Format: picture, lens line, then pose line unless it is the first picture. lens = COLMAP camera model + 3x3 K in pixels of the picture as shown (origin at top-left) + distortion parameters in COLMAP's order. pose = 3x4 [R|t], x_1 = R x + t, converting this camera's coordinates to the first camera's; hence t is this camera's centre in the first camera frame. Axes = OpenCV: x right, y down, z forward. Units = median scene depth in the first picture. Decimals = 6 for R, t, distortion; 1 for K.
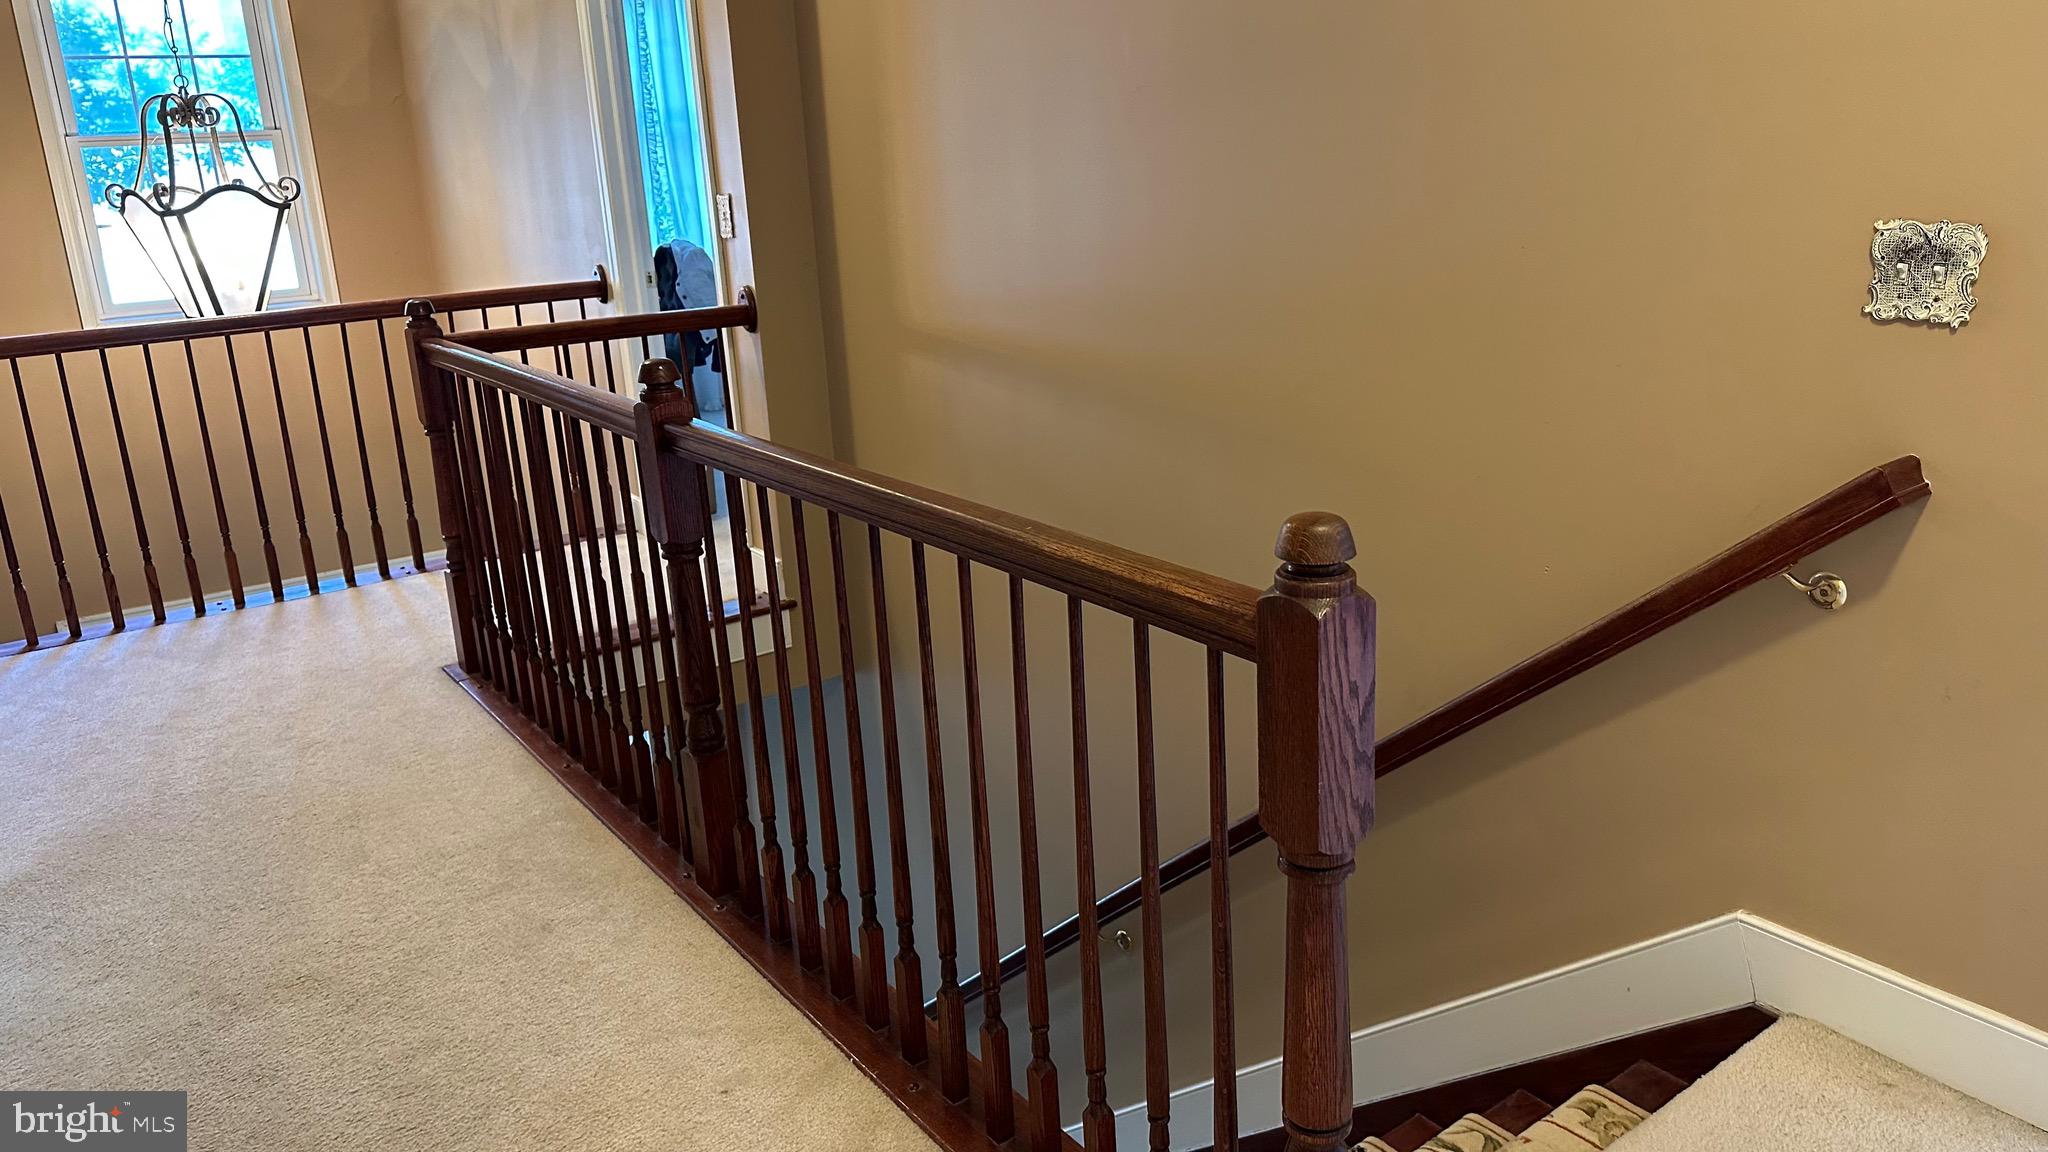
lens RADIAL K [[1438.6, 0, 1024.0], [0, 1438.6, 576.0], [0, 0, 1]] dist [0.000069, -0.001084]
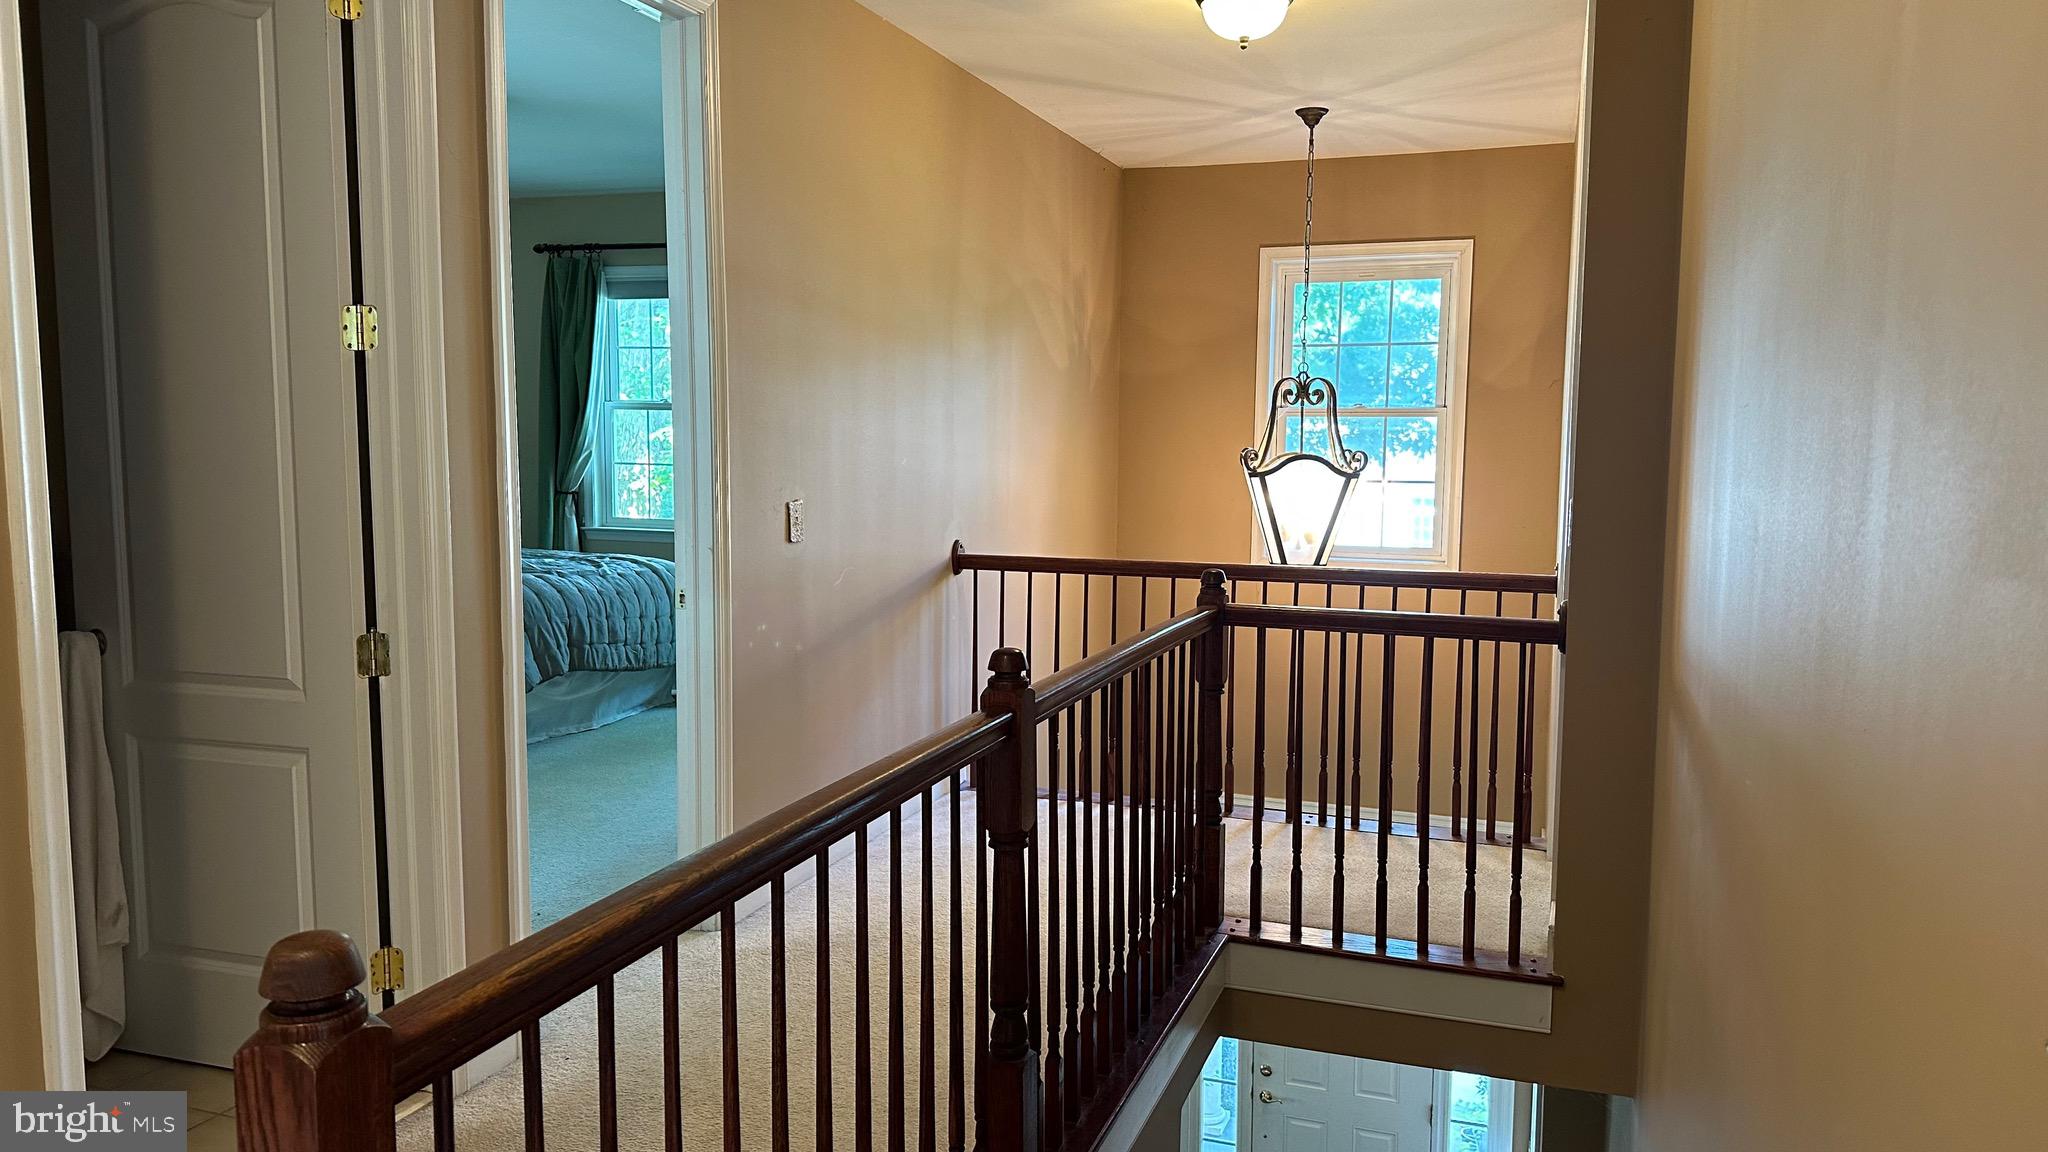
lens RADIAL K [[1438.6, 0, 1024.0], [0, 1438.6, 576.0], [0, 0, 1]] dist [0.000069, -0.001084]
pose [[0.556979, 0.122899, -0.821383, 0.268739], [-0.266676, 0.963086, -0.036731, -0.078713], [0.786548, 0.239502, 0.569193, 0.203343]]
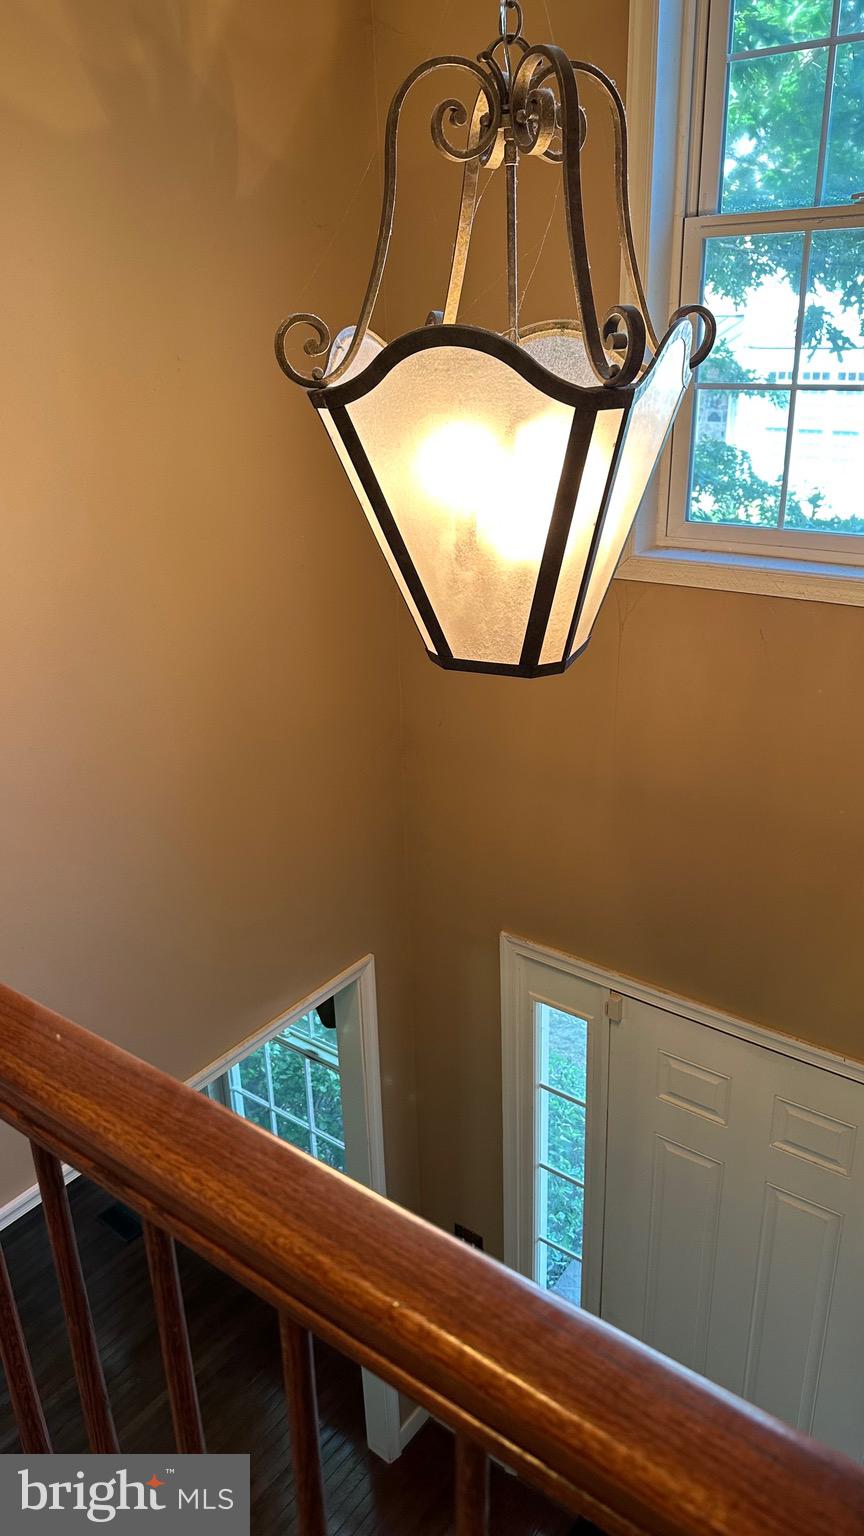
lens RADIAL K [[1079.0, 0, 432.0], [0, 1079.0, 768.0], [0, 0, 1]] dist [0.000069, -0.001084]
pose [[0.278858, 0.398015, -0.873969, -0.288287], [-0.261466, 0.907156, 0.329702, -0.262006], [0.924053, 0.136573, 0.357035, 0.924768]]
